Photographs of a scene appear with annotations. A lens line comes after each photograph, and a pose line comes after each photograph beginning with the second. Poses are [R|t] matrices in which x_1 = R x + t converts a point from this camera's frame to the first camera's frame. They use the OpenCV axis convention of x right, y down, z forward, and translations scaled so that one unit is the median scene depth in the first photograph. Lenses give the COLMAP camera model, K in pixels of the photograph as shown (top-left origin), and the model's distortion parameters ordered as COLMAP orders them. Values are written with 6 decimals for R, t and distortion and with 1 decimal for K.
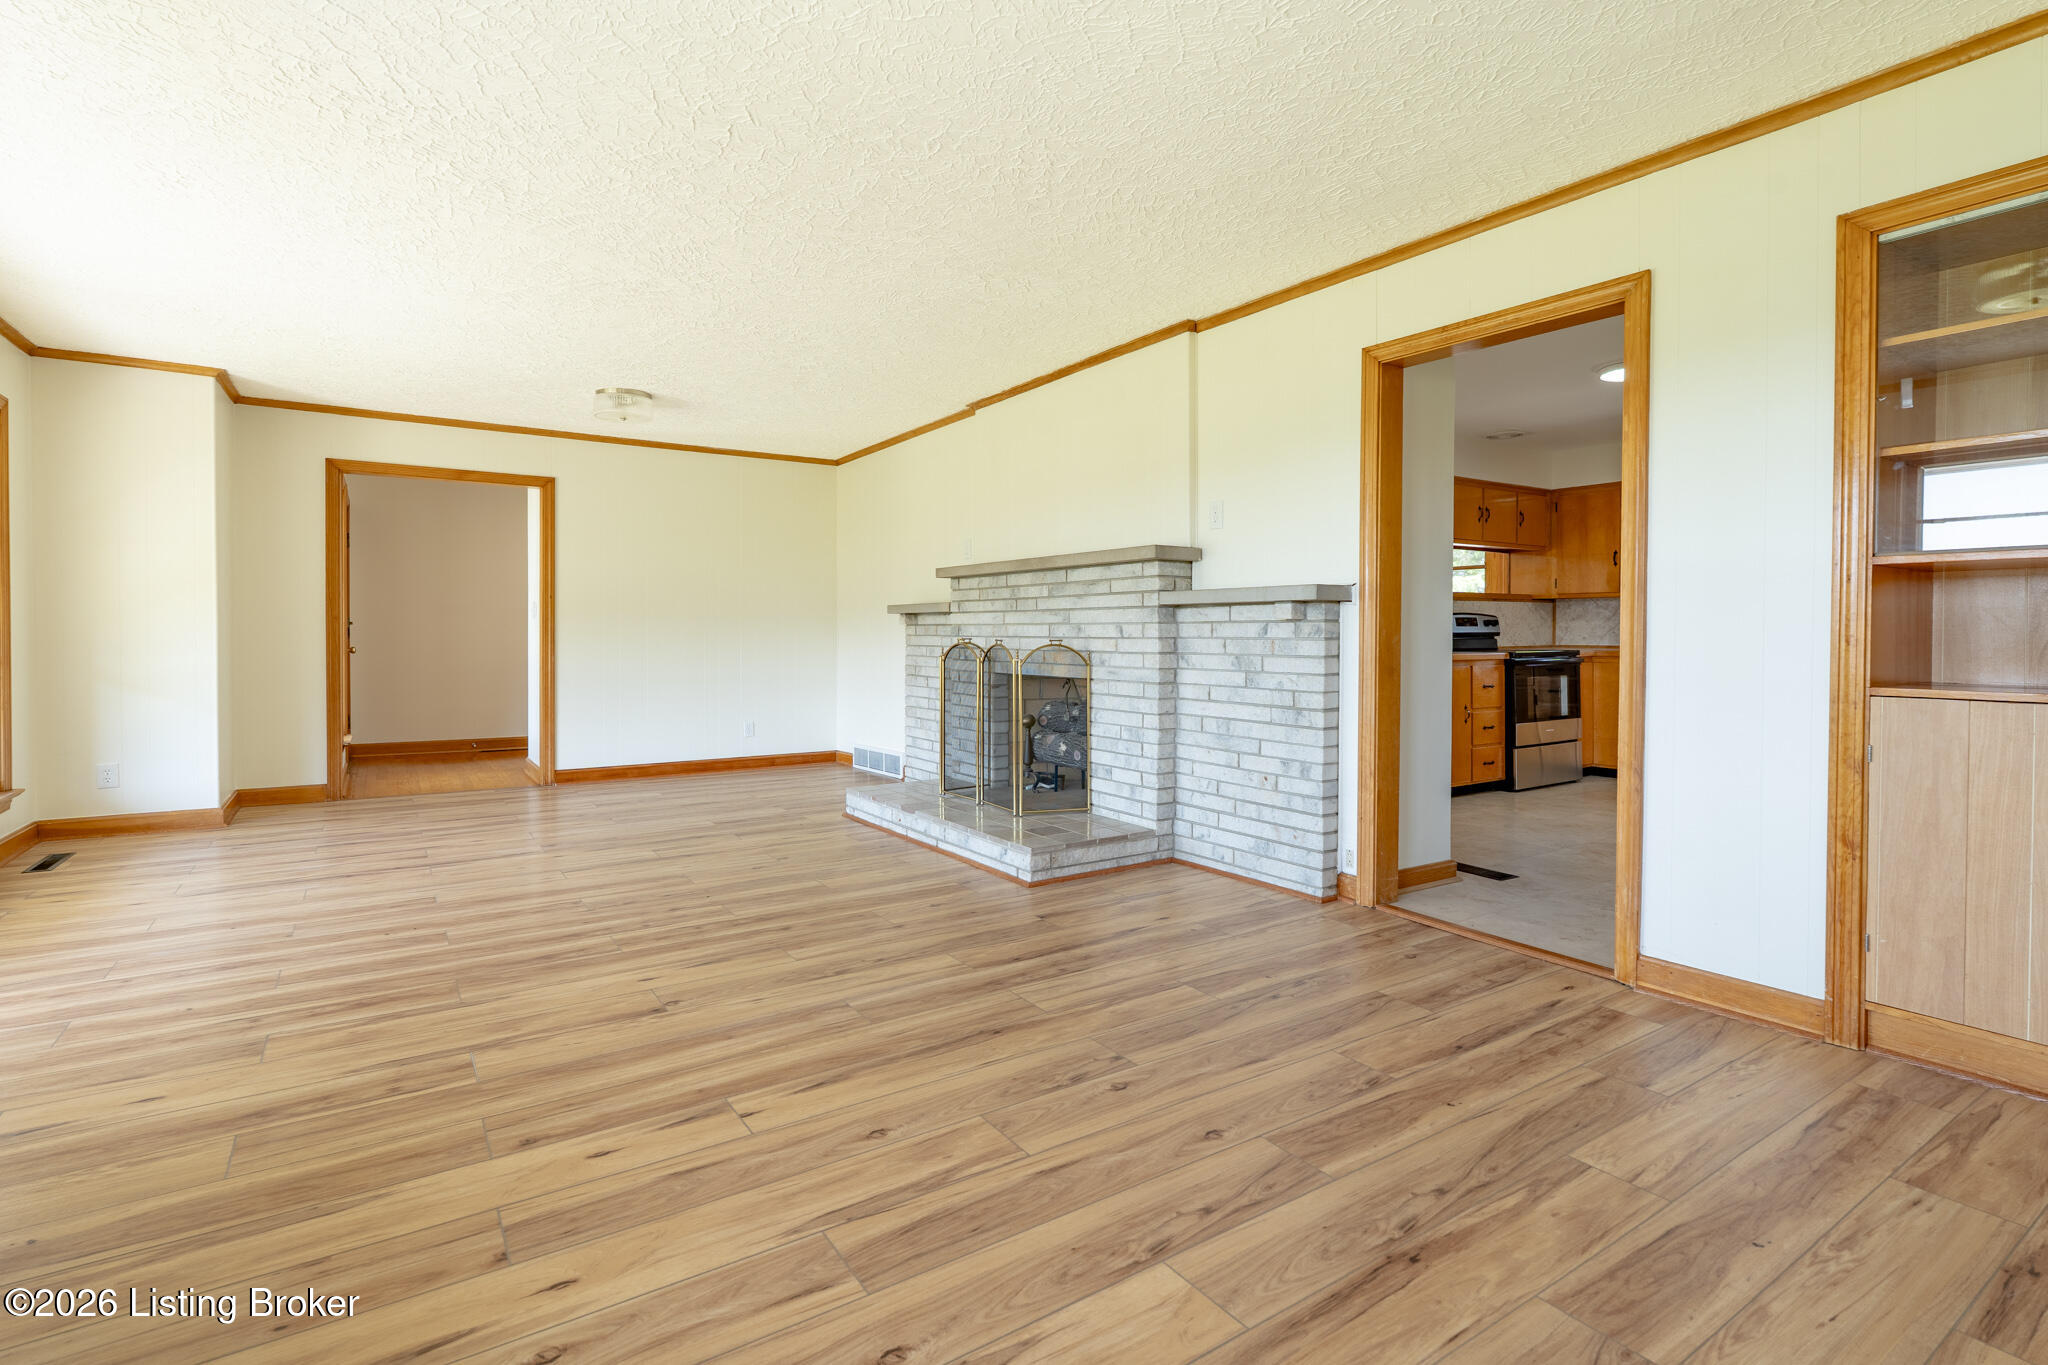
lens RADIAL K [[887.4, 0, 971.3], [0, 887.4, 643.1], [0, 0, 1]] dist [-0.009465, 0.000147]
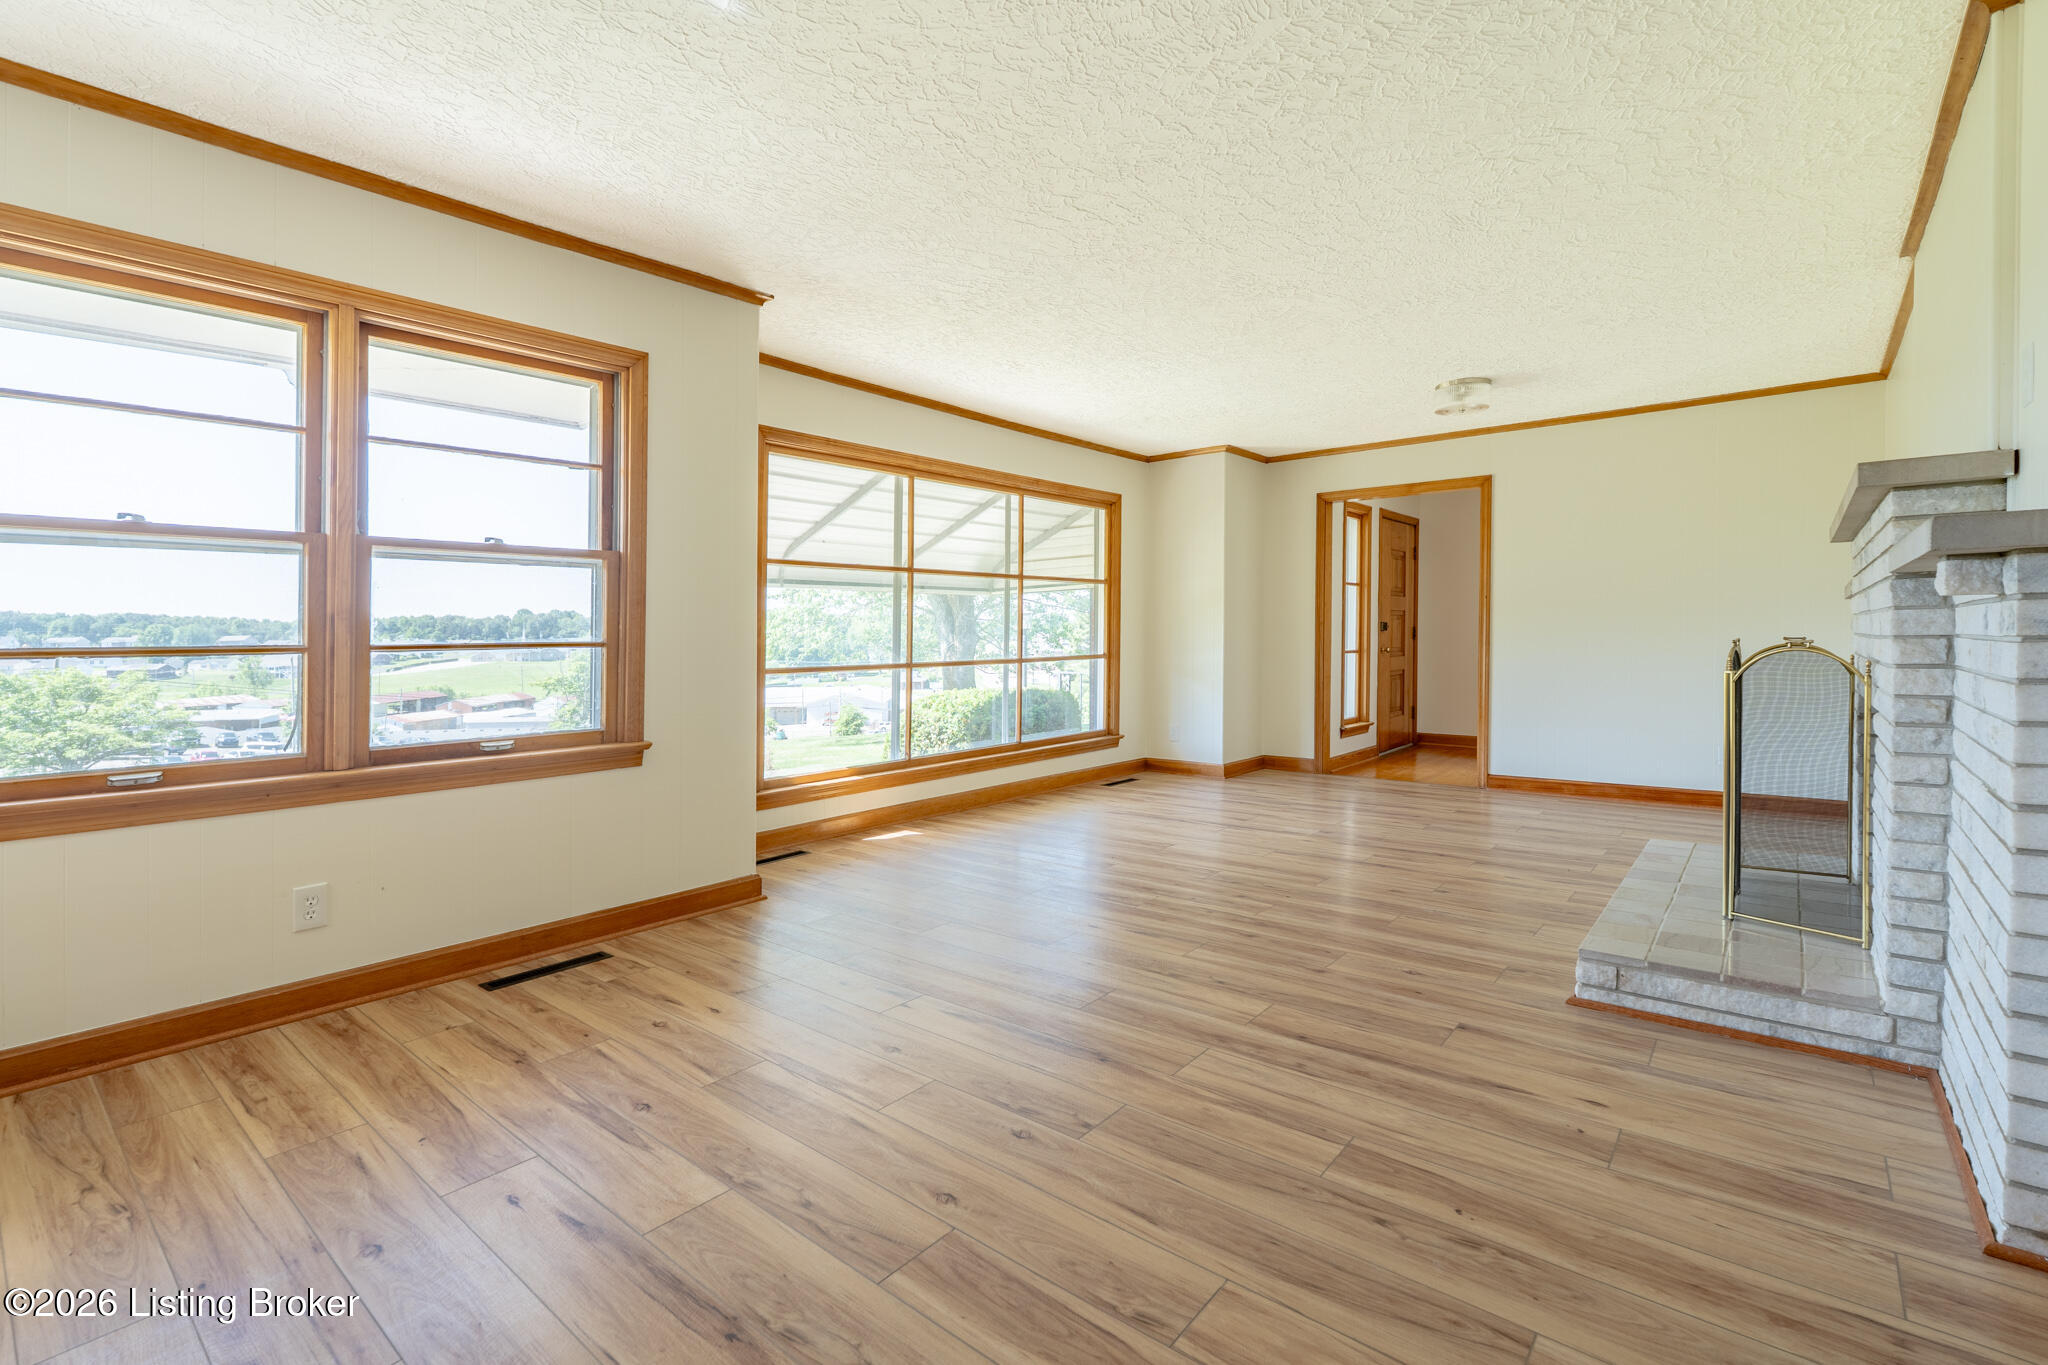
lens RADIAL K [[887.4, 0, 1025.4], [0, 887.4, 626.6], [0, 0, 1]] dist [-0.009465, 0.000147]
pose [[0.363407, -0.018775, -0.931441, 0.599931], [0.001977, 0.999810, -0.019381, -0.003783], [0.931628, 0.005202, 0.363375, 0.388633]]
